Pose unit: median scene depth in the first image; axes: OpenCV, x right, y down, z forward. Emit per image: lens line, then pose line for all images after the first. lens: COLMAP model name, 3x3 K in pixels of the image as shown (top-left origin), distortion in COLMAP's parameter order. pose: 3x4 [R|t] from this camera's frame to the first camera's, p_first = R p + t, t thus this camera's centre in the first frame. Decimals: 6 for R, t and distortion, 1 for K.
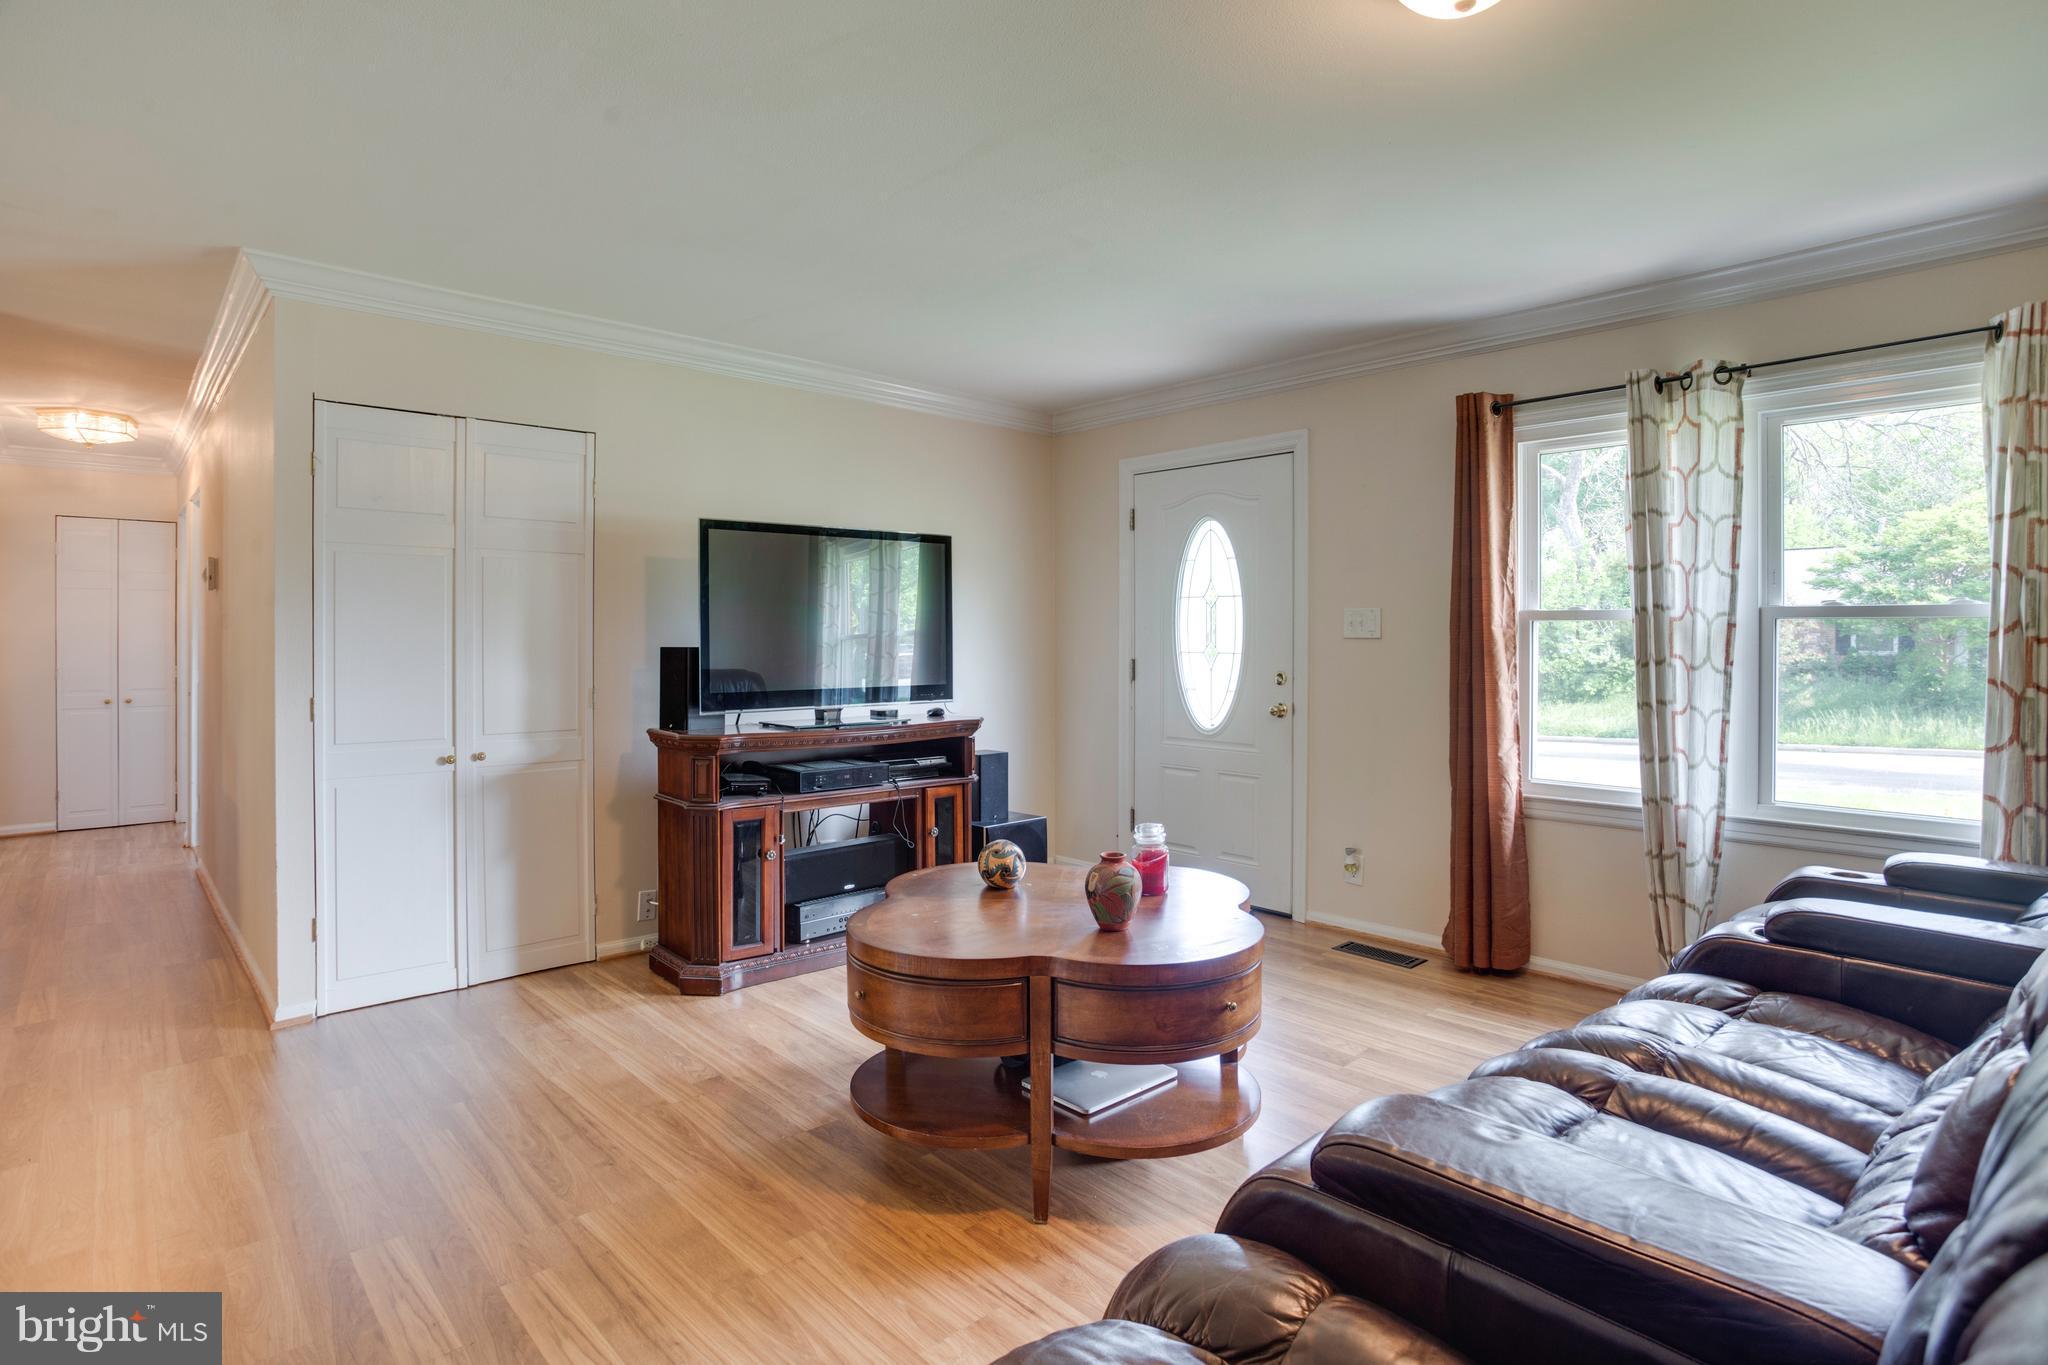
lens RADIAL K [[1028.5, 0, 1030.2], [0, 1028.5, 646.3], [0, 0, 1]] dist [-0.082137, 0.041542]
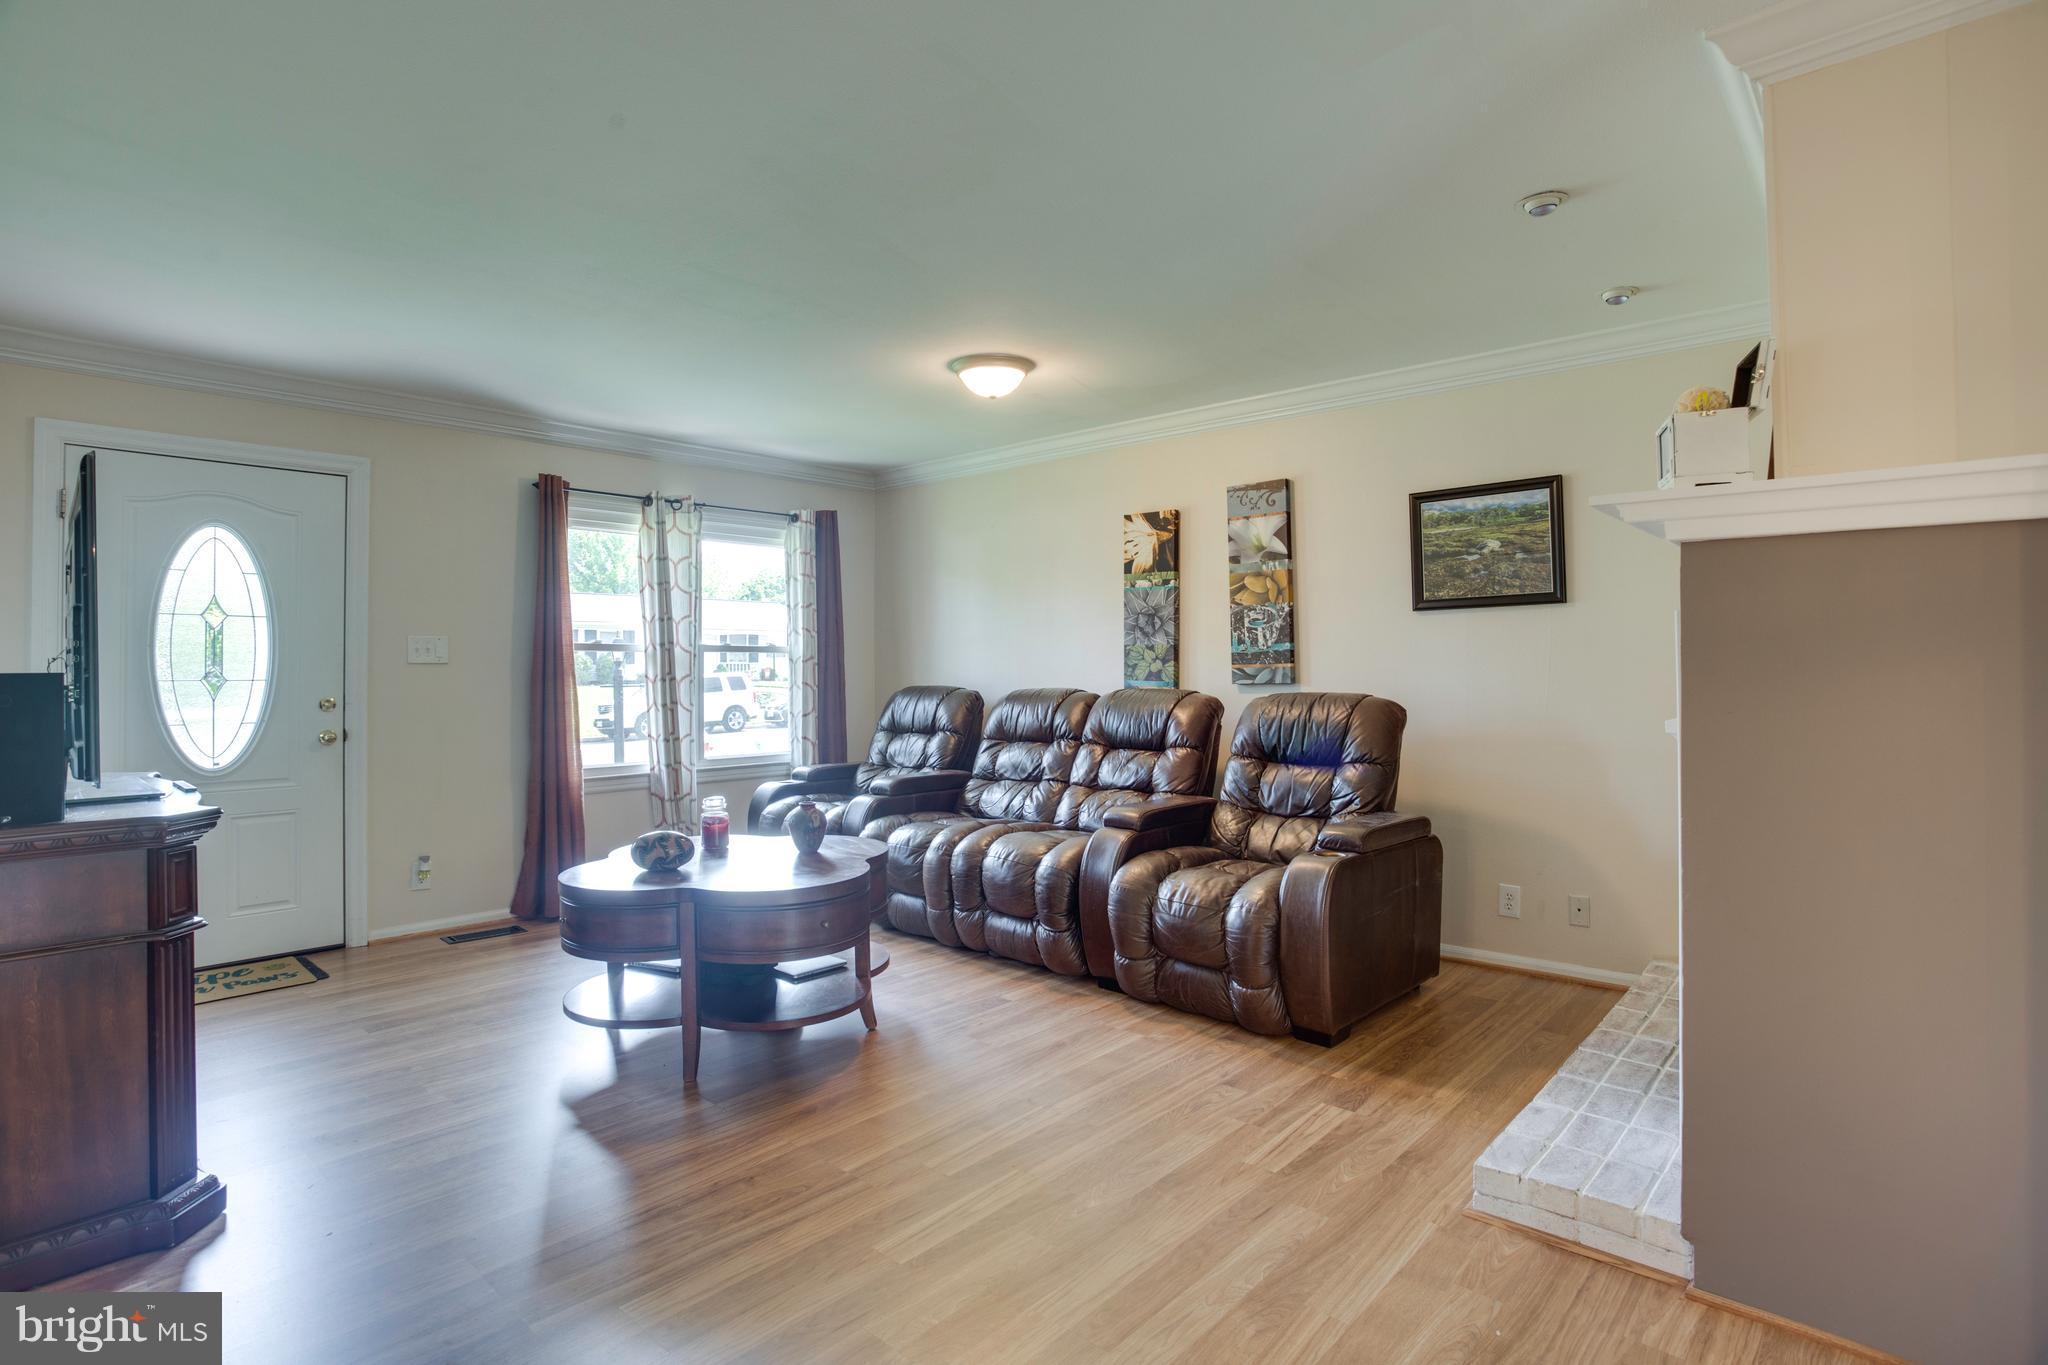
lens RADIAL K [[1028.5, 0, 1030.2], [0, 1028.5, 646.3], [0, 0, 1]] dist [-0.082137, 0.041542]
pose [[-0.080167, 0.015509, 0.996661, -0.930678], [0.010843, 0.999833, -0.014686, -0.003770], [-0.996722, 0.009630, -0.080322, 0.502252]]
